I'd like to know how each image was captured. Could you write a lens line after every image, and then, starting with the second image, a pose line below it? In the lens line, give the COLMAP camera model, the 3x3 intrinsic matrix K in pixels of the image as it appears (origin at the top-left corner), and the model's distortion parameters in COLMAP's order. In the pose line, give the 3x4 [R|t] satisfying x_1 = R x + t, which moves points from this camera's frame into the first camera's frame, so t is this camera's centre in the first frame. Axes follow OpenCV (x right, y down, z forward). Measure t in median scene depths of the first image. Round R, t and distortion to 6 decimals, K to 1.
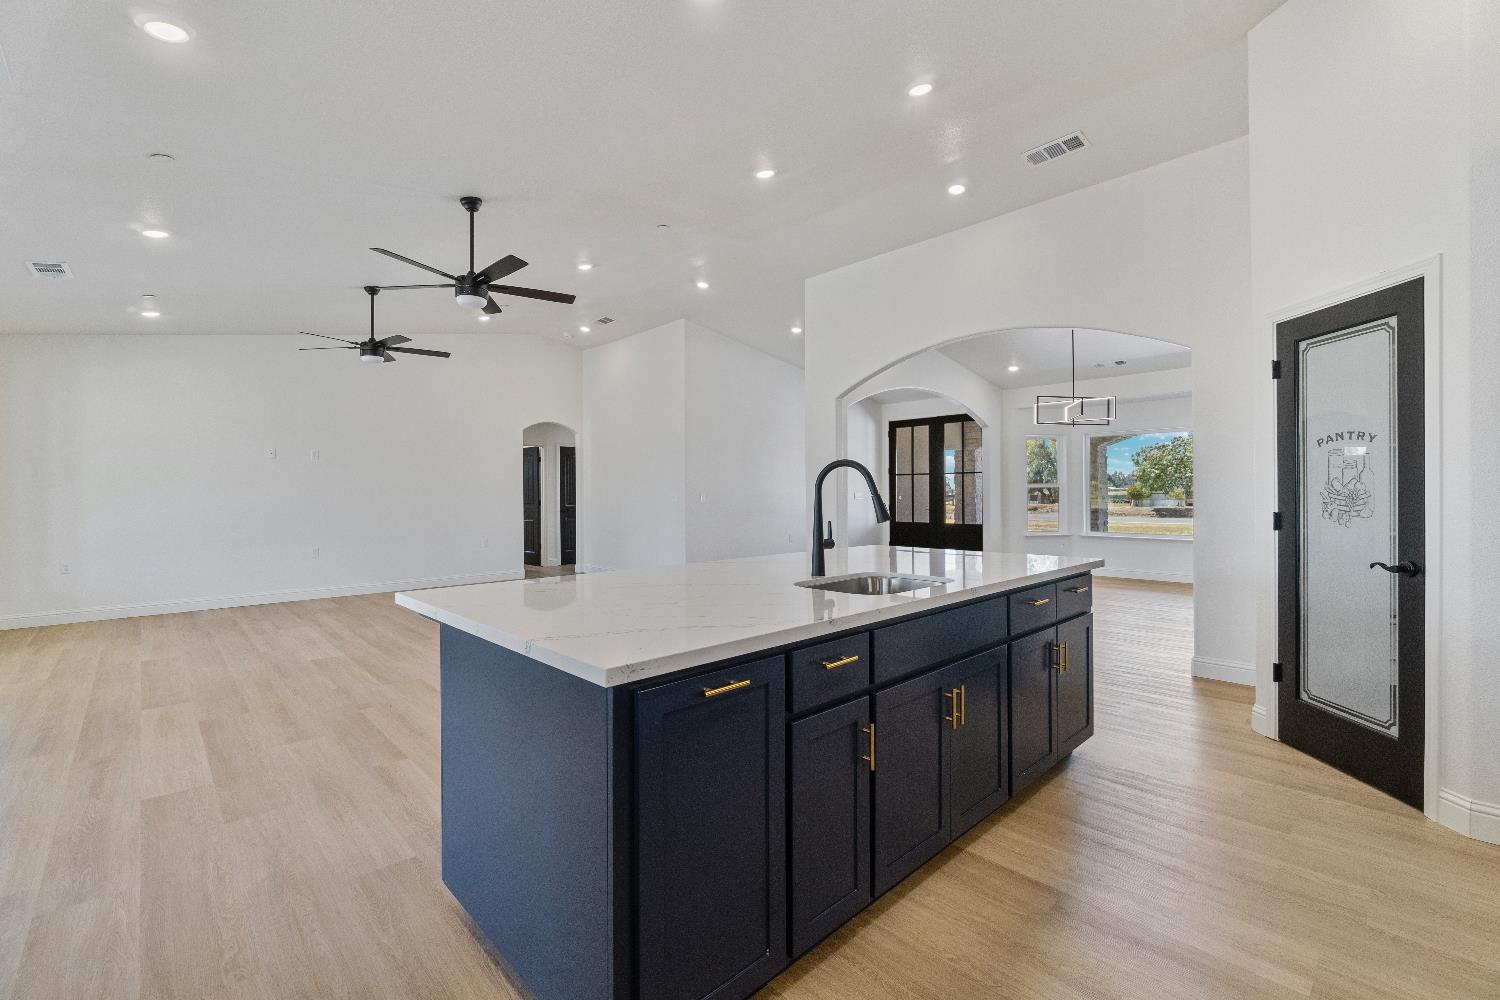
lens RADIAL K [[659.8, 0, 748.3], [0, 659.8, 493.4], [0, 0, 1]] dist [-0.003037, -0.000512]
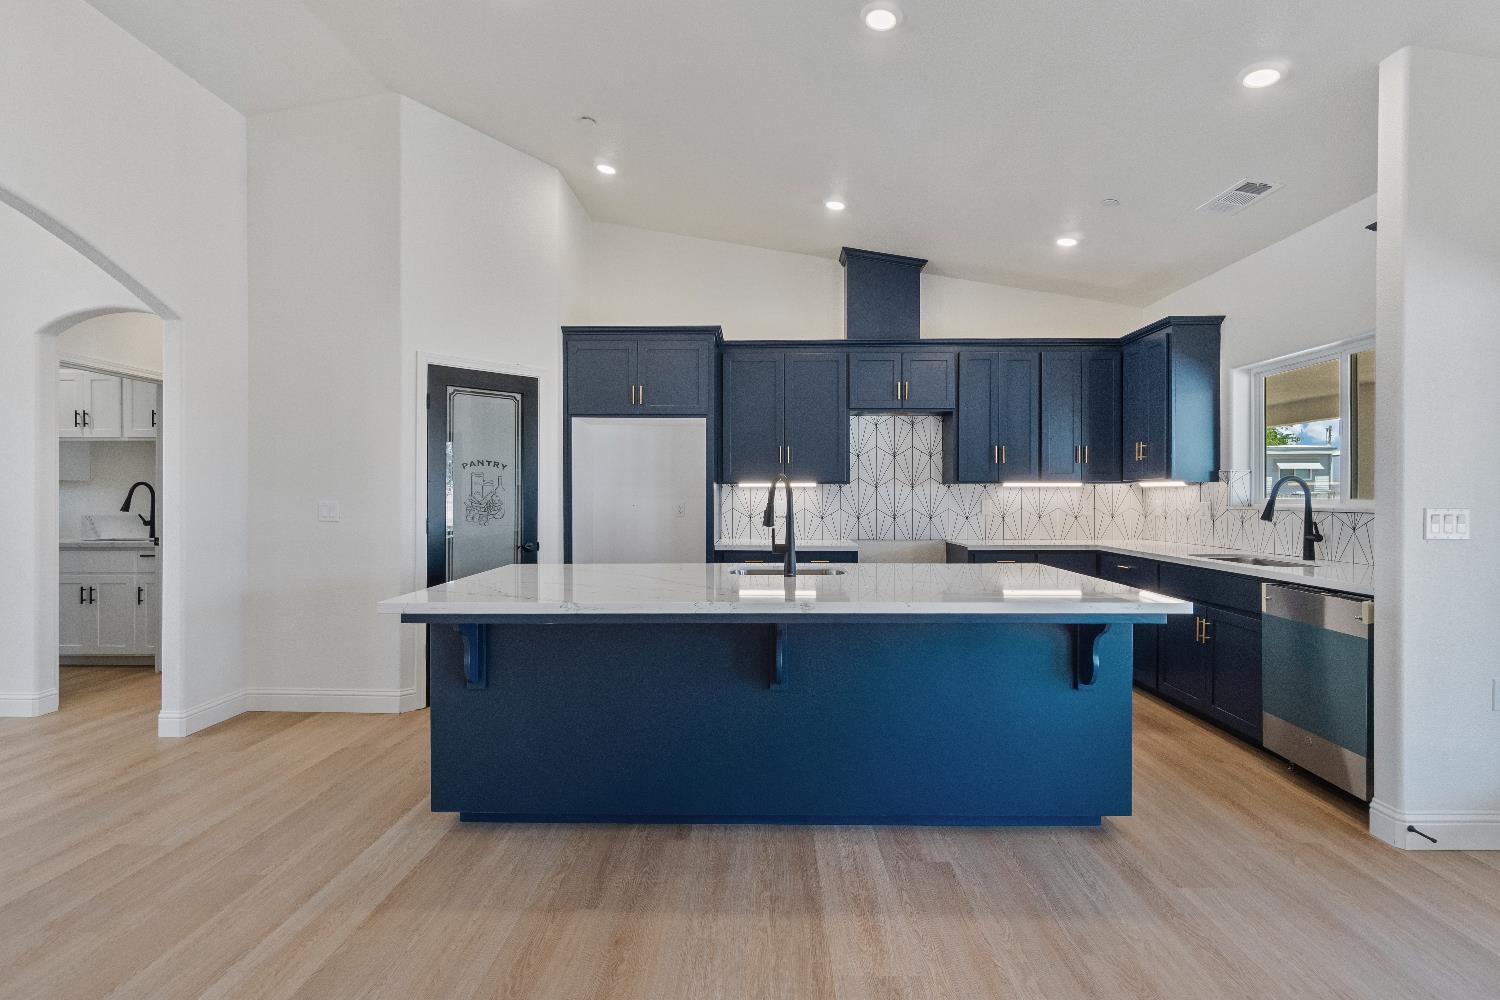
lens RADIAL K [[697.9, 0, 767.6], [0, 697.9, 499.1], [0, 0, 1]] dist [-0.009280, 0.000194]
pose [[-0.715352, 0.002318, 0.698760, -0.622473], [0.005748, 0.999980, 0.002568, -0.008651], [-0.698740, 0.005854, -0.715351, 1.690071]]
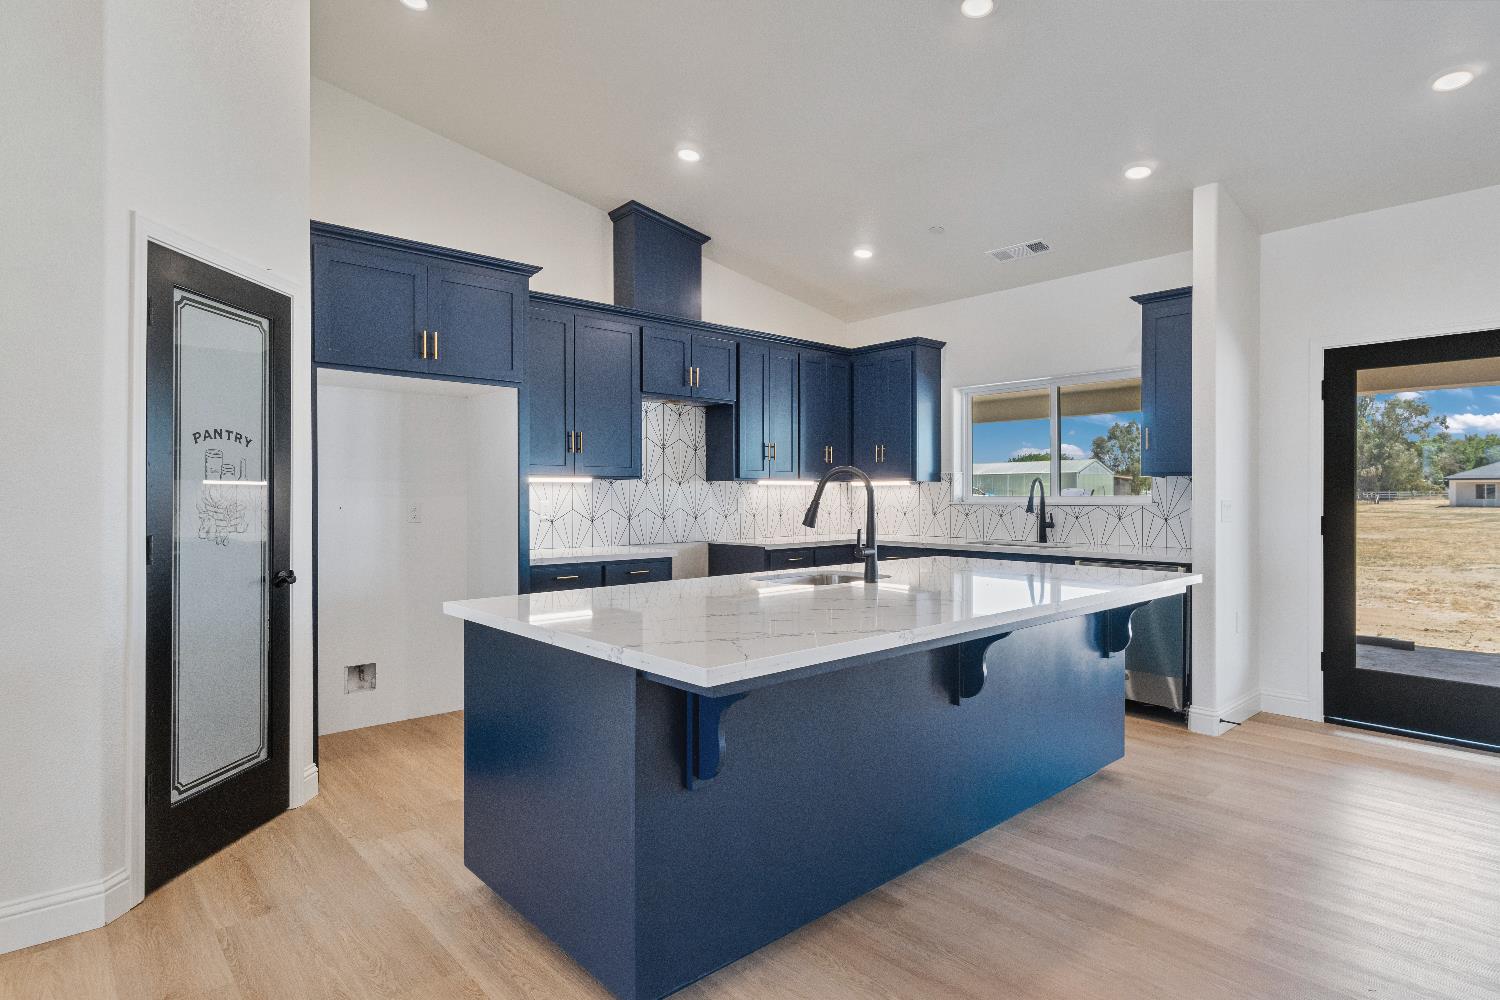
lens RADIAL K [[771.0, 0, 746.4], [0, 771.0, 494.7], [0, 0, 1]] dist [-0.004122, -0.000114]
pose [[-0.998846, 0.007525, 0.047424, 0.215960], [0.007592, 0.999970, 0.001226, -0.008913], [-0.047414, 0.001584, -0.998874, 1.955954]]
